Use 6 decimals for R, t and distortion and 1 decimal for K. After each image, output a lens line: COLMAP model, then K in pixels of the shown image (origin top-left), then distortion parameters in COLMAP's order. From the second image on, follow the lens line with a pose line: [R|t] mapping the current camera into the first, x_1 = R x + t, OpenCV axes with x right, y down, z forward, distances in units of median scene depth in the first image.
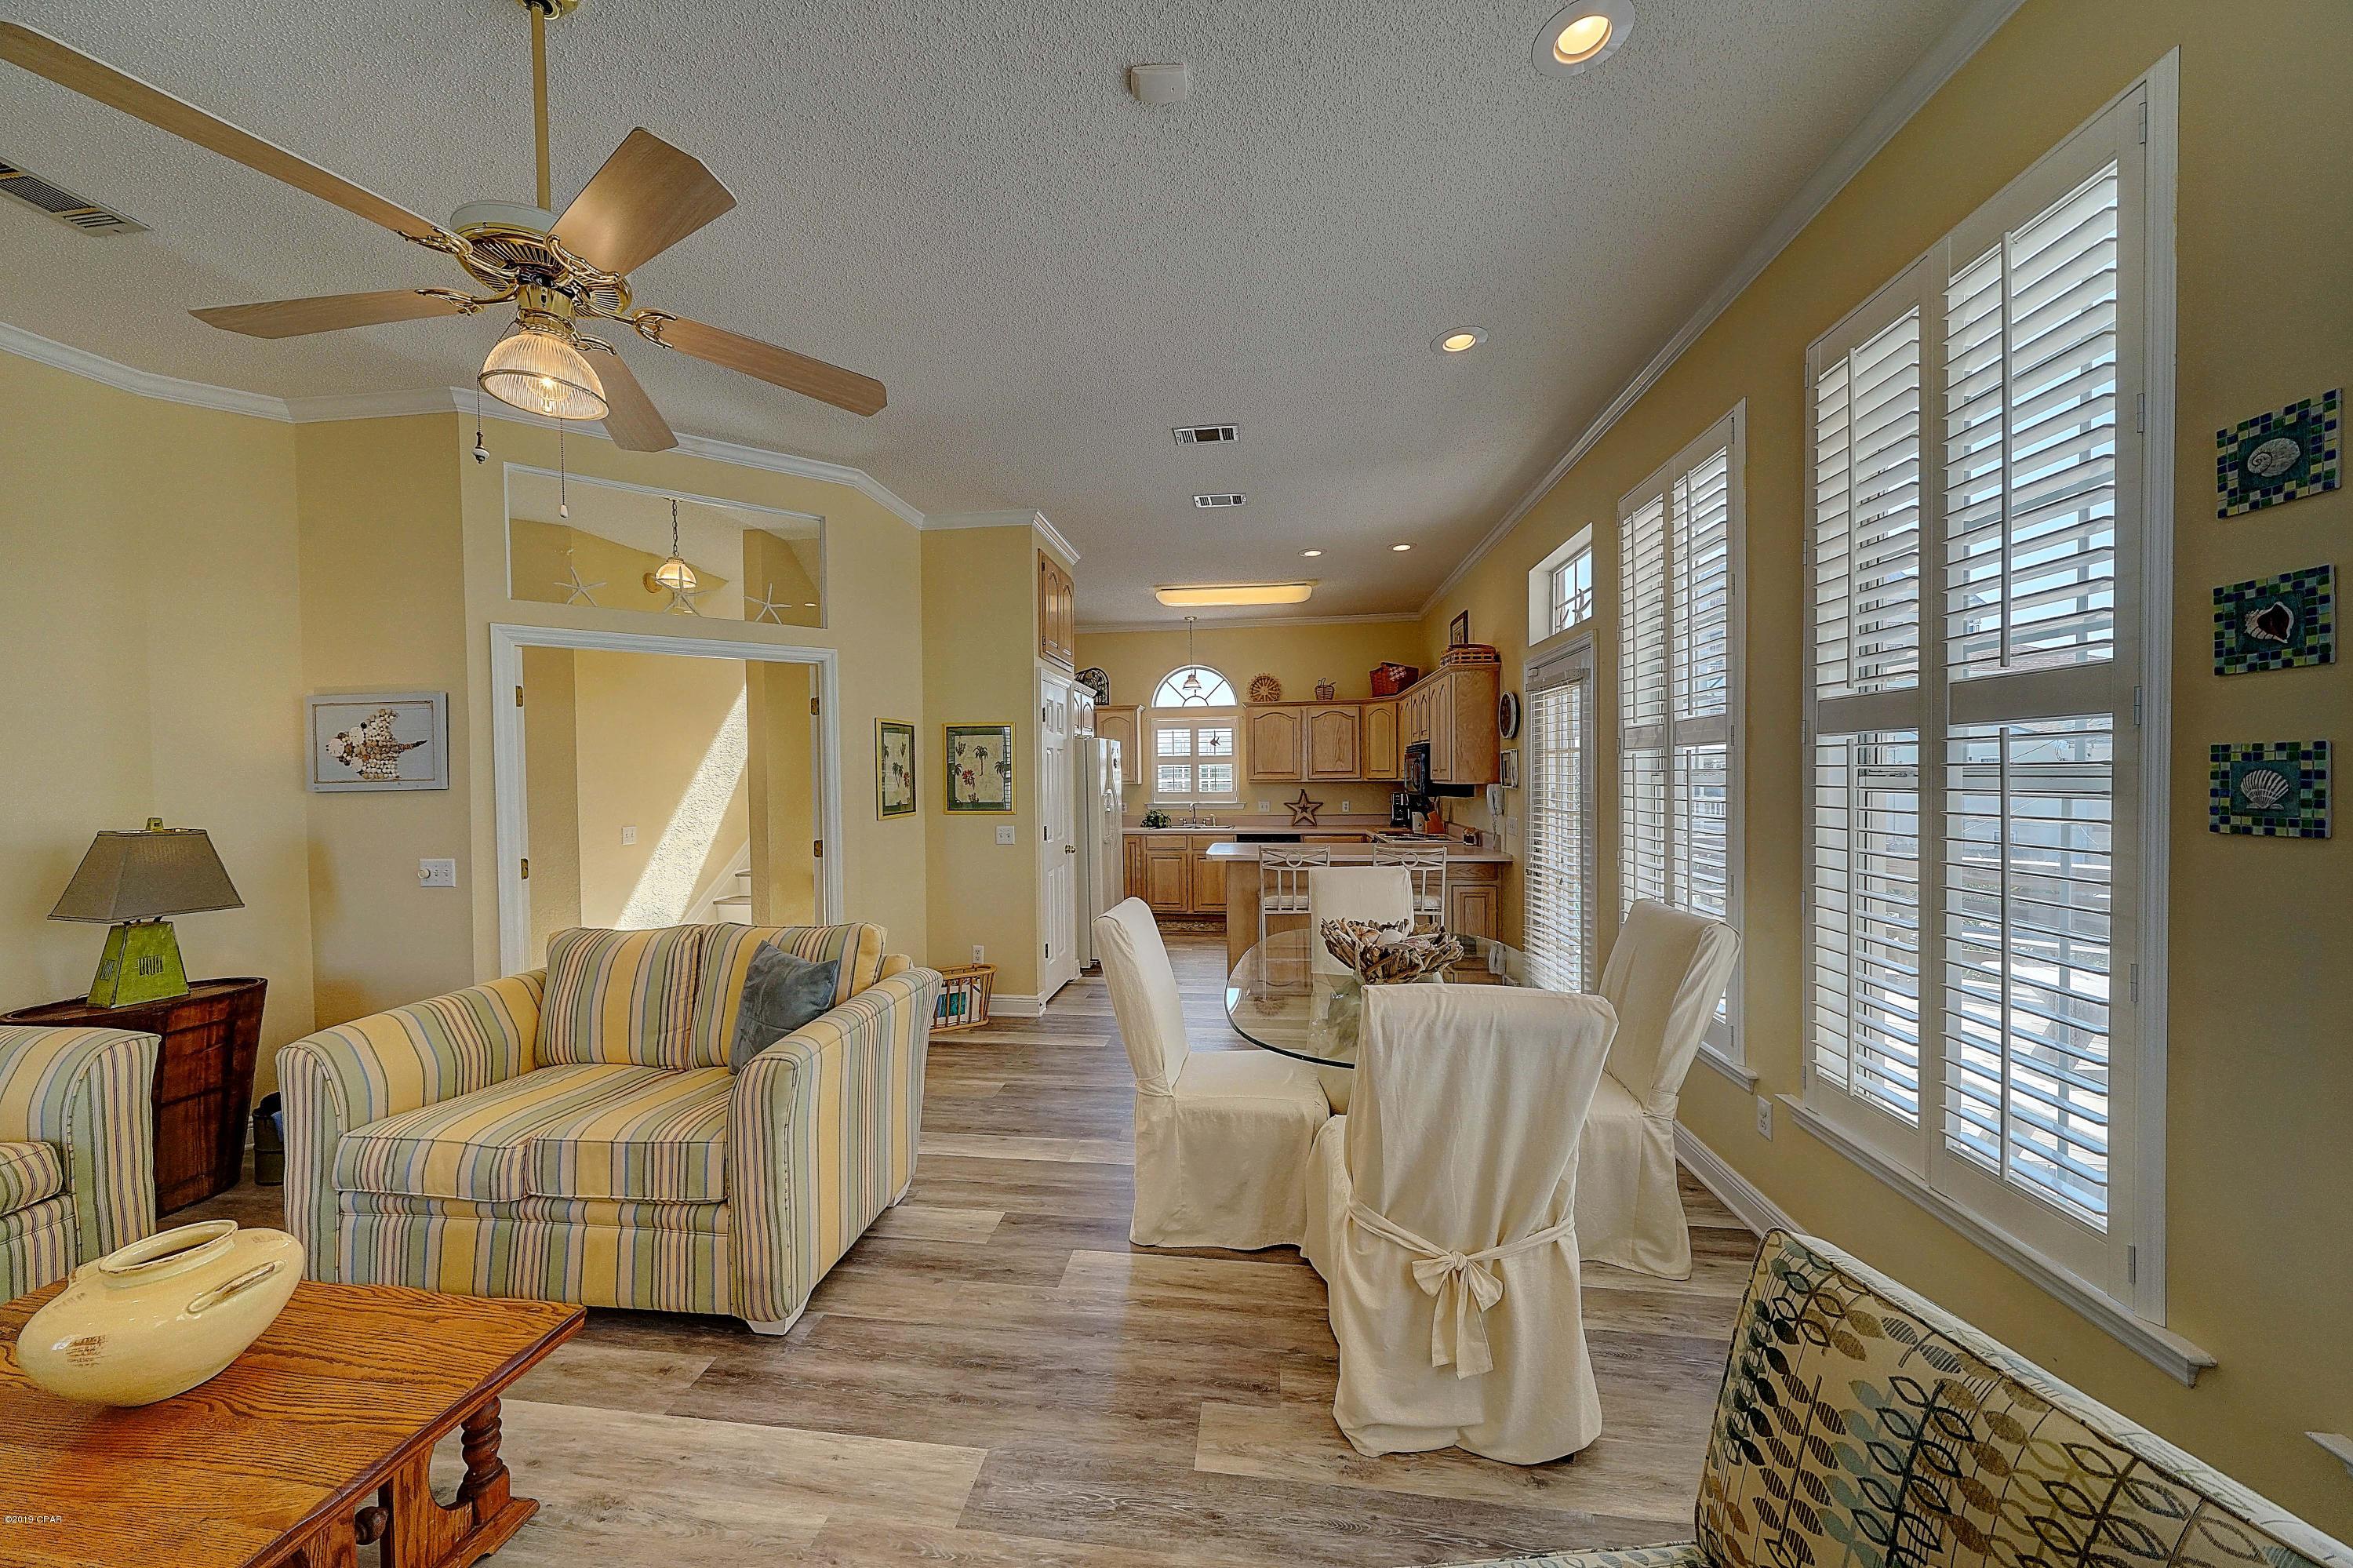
lens RADIAL K [[796.2, 0, 1169.1], [0, 796.2, 786.3], [0, 0, 1]] dist [0.000635, 0.000257]
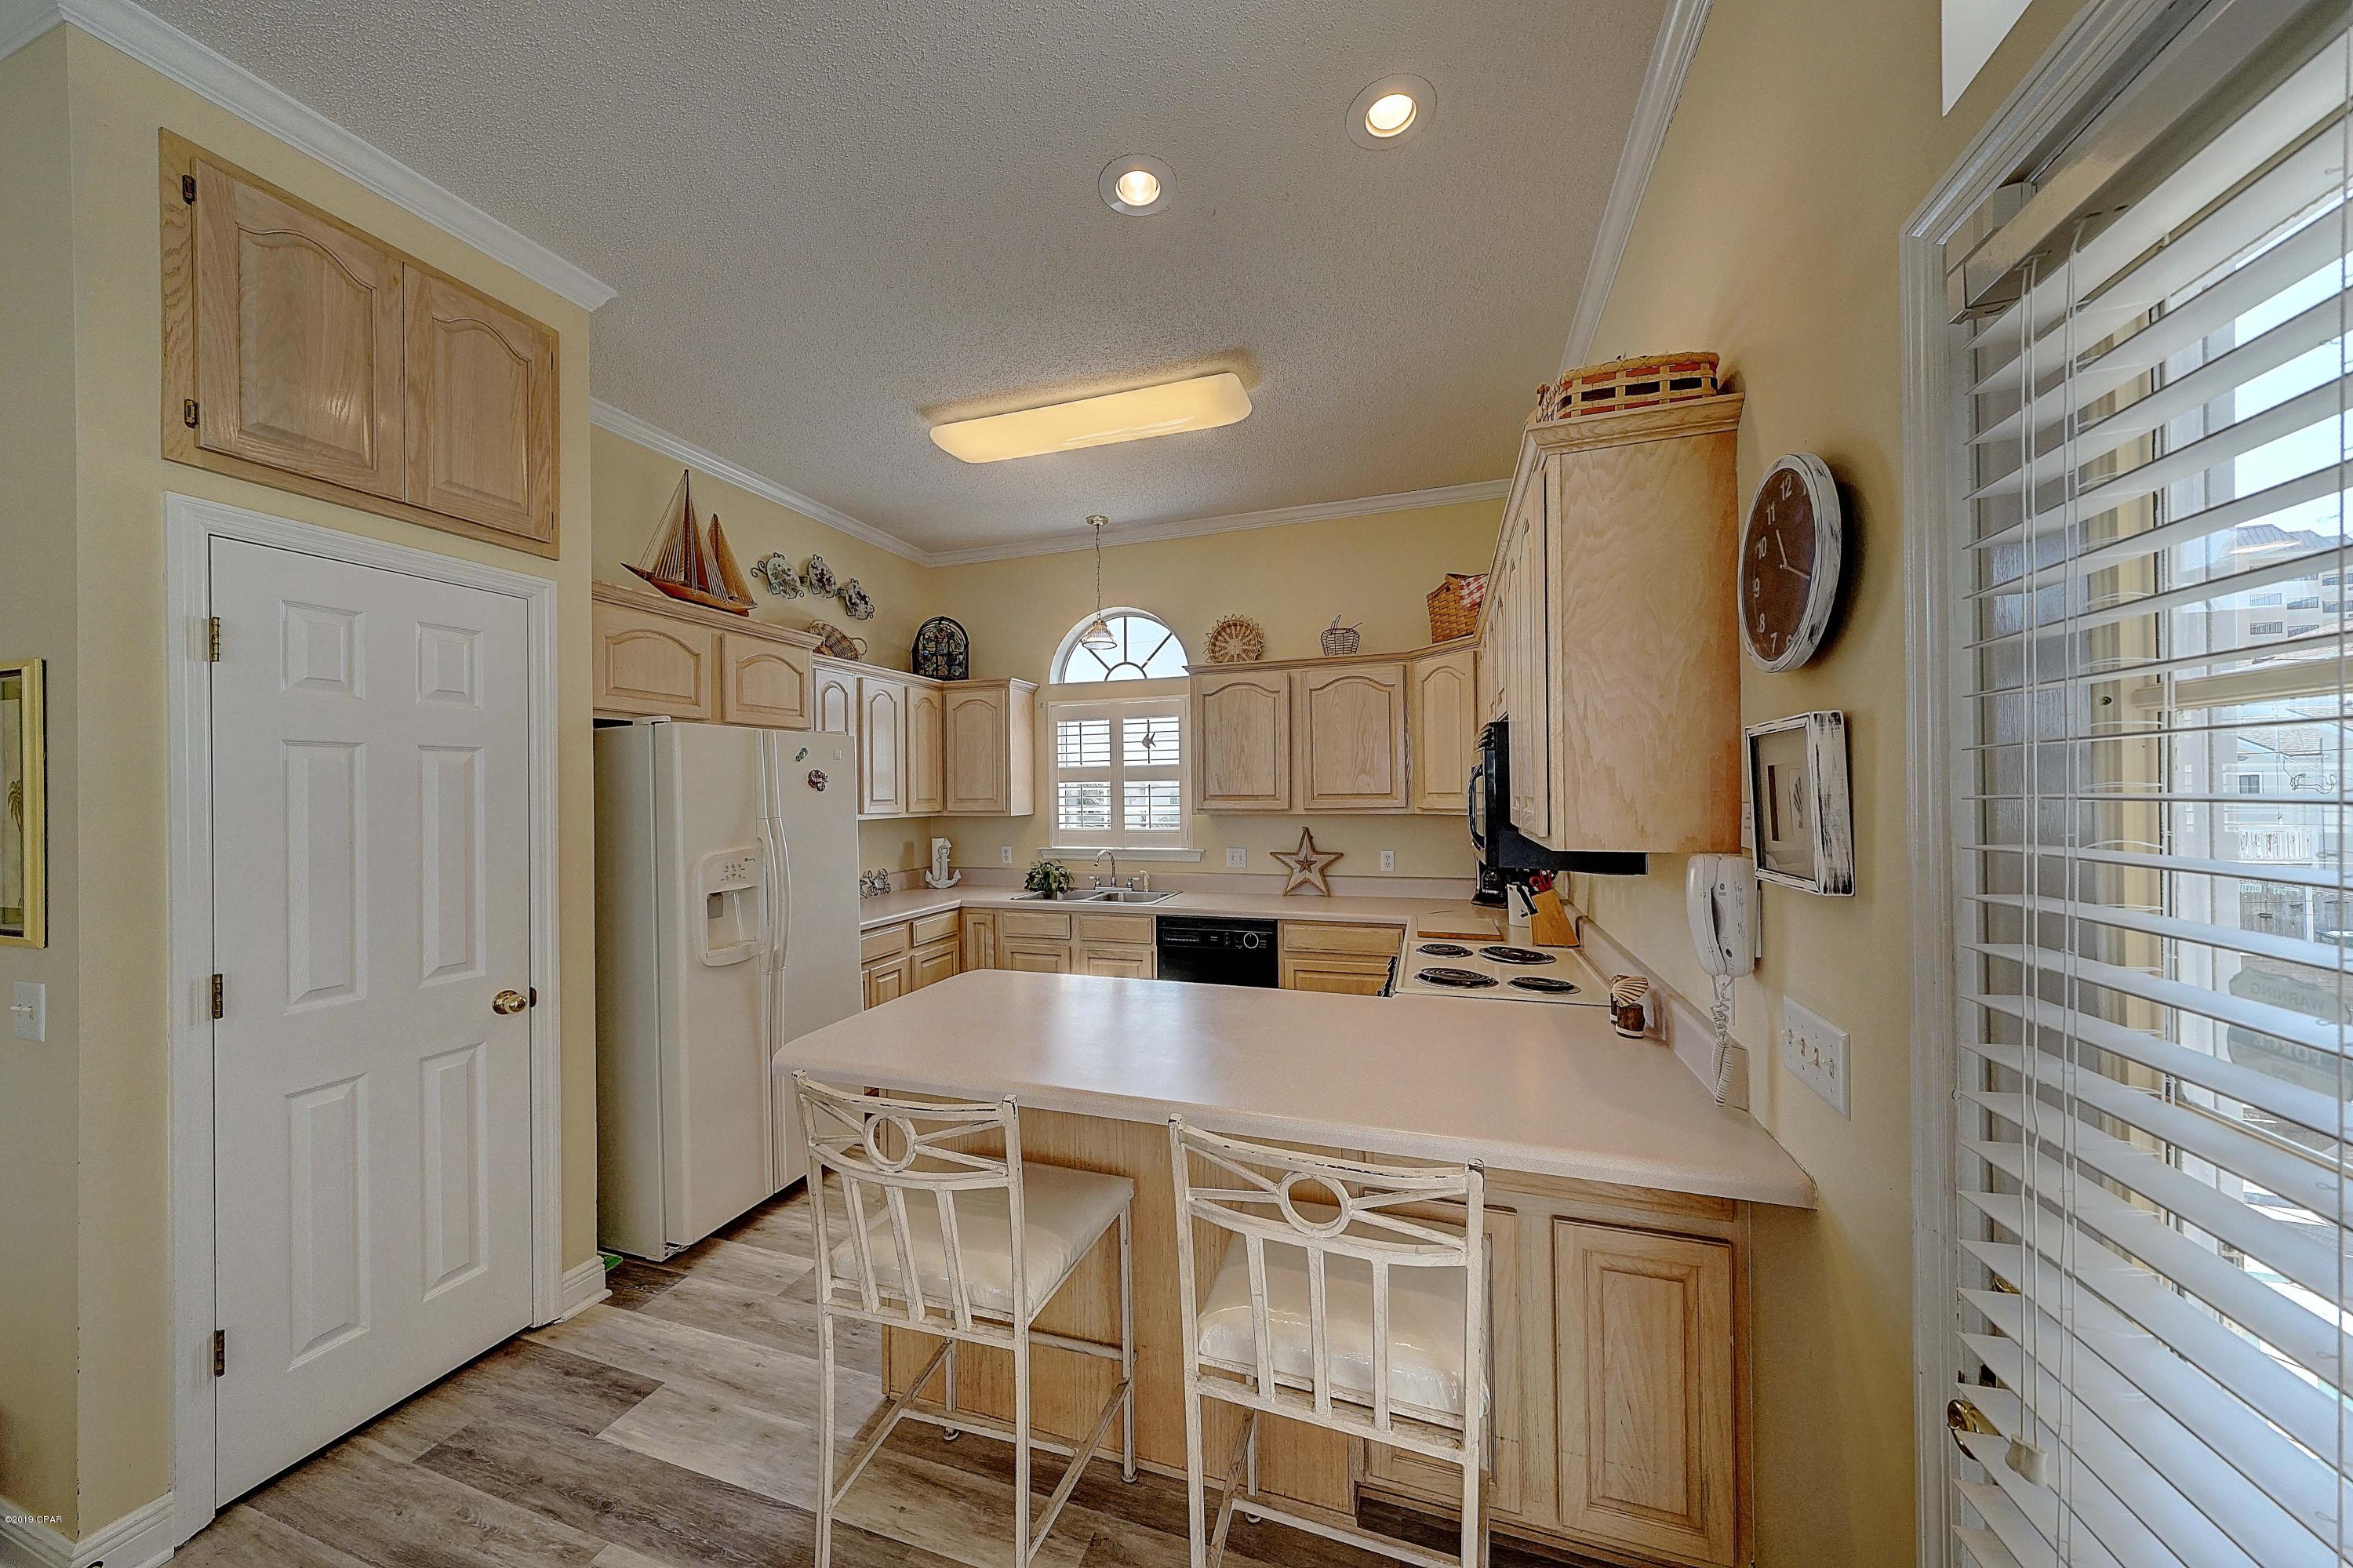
lens RADIAL K [[796.2, 0, 1172.6], [0, 796.2, 787.0], [0, 0, 1]] dist [0.000635, 0.000257]
pose [[0.982068, -0.004435, -0.188477, 0.308050], [0.001422, 0.999869, -0.016115, -0.025415], [0.188524, 0.015558, 0.981945, 0.782679]]
